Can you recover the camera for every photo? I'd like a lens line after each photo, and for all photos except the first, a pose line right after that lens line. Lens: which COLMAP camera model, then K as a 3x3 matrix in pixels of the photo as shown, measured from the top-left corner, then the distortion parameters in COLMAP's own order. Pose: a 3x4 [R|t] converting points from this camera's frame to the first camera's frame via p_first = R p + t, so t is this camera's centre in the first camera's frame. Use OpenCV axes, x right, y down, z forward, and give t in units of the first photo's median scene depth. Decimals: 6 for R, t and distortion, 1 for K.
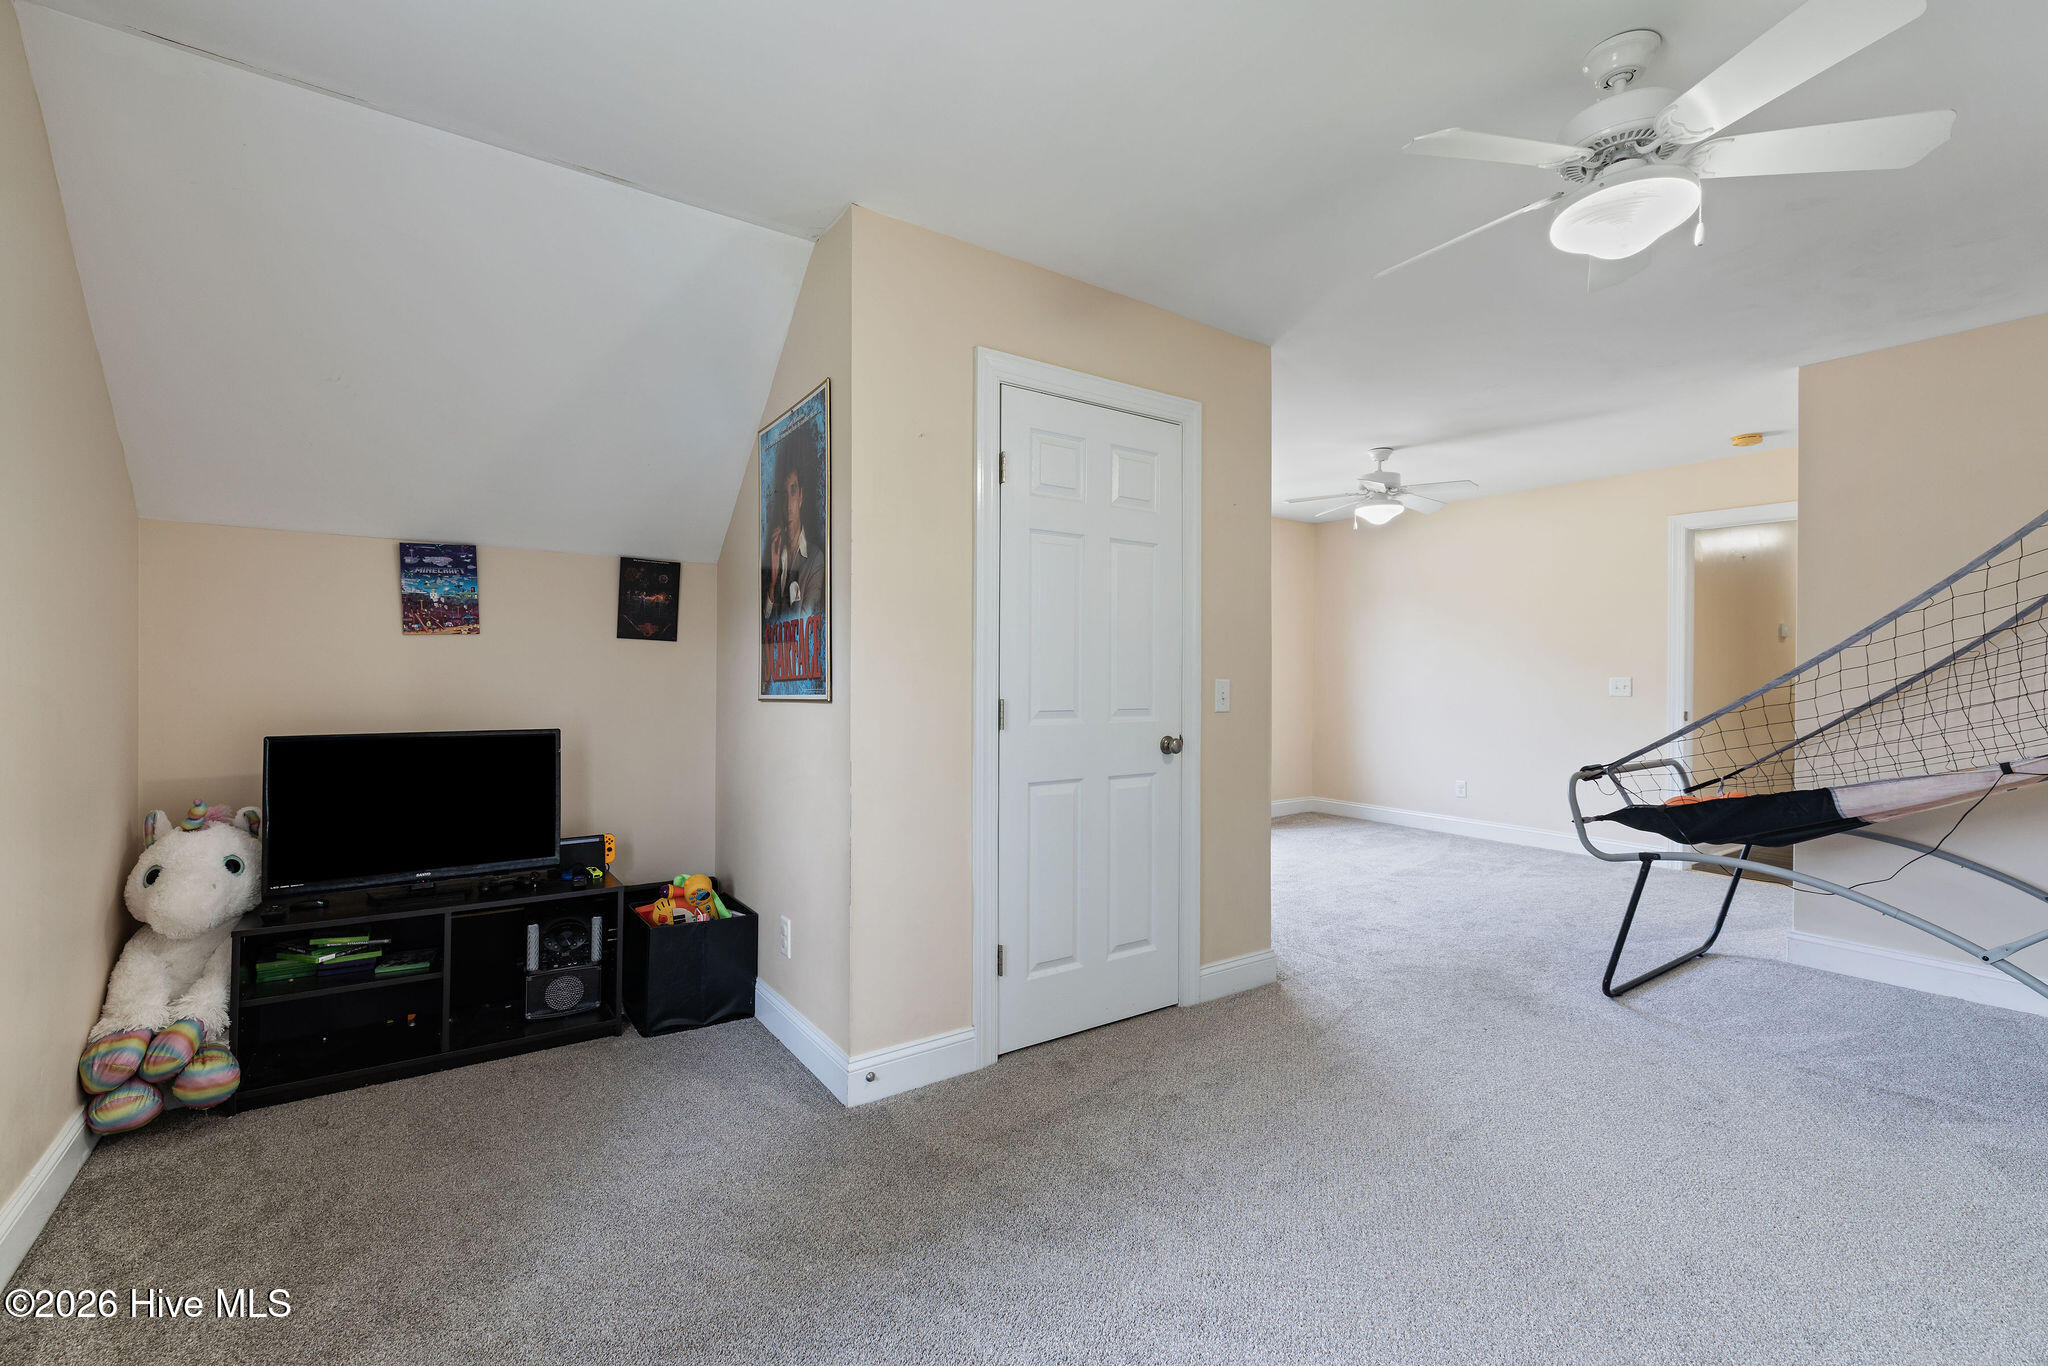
lens RADIAL K [[888.1, 0, 1018.0], [0, 888.1, 677.6], [0, 0, 1]] dist [0.001894, 0.000952]
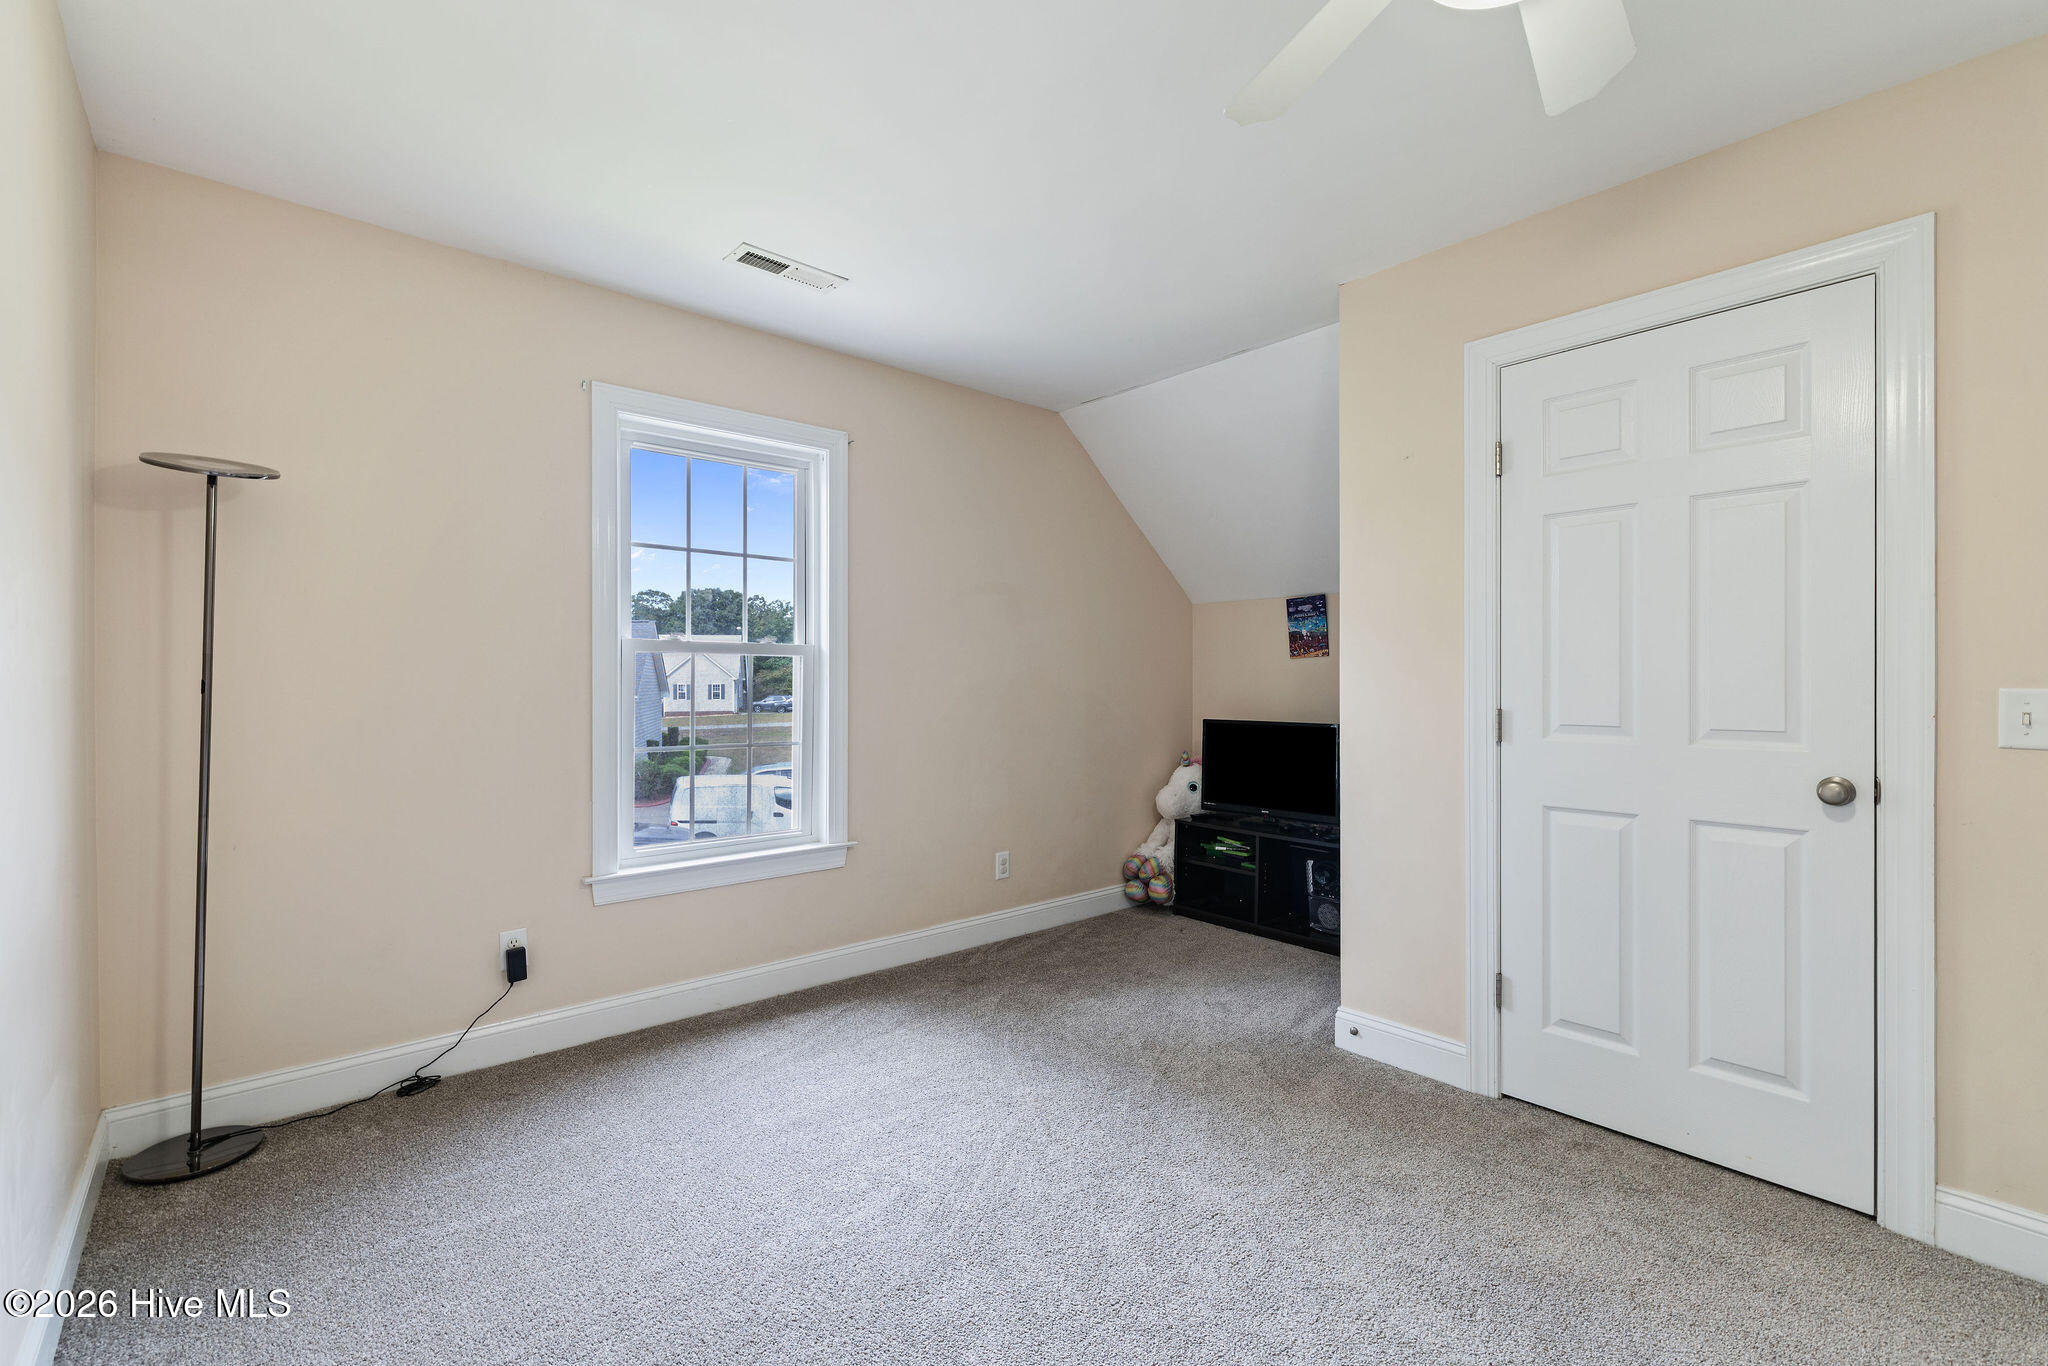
lens RADIAL K [[888.1, 0, 1001.9], [0, 888.1, 687.5], [0, 0, 1]] dist [0.001894, 0.000952]
pose [[0.087470, -0.000886, -0.996167, 0.831769], [-0.002804, 0.999995, -0.001135, 0.004858], [0.996163, 0.002892, 0.087467, 0.388903]]
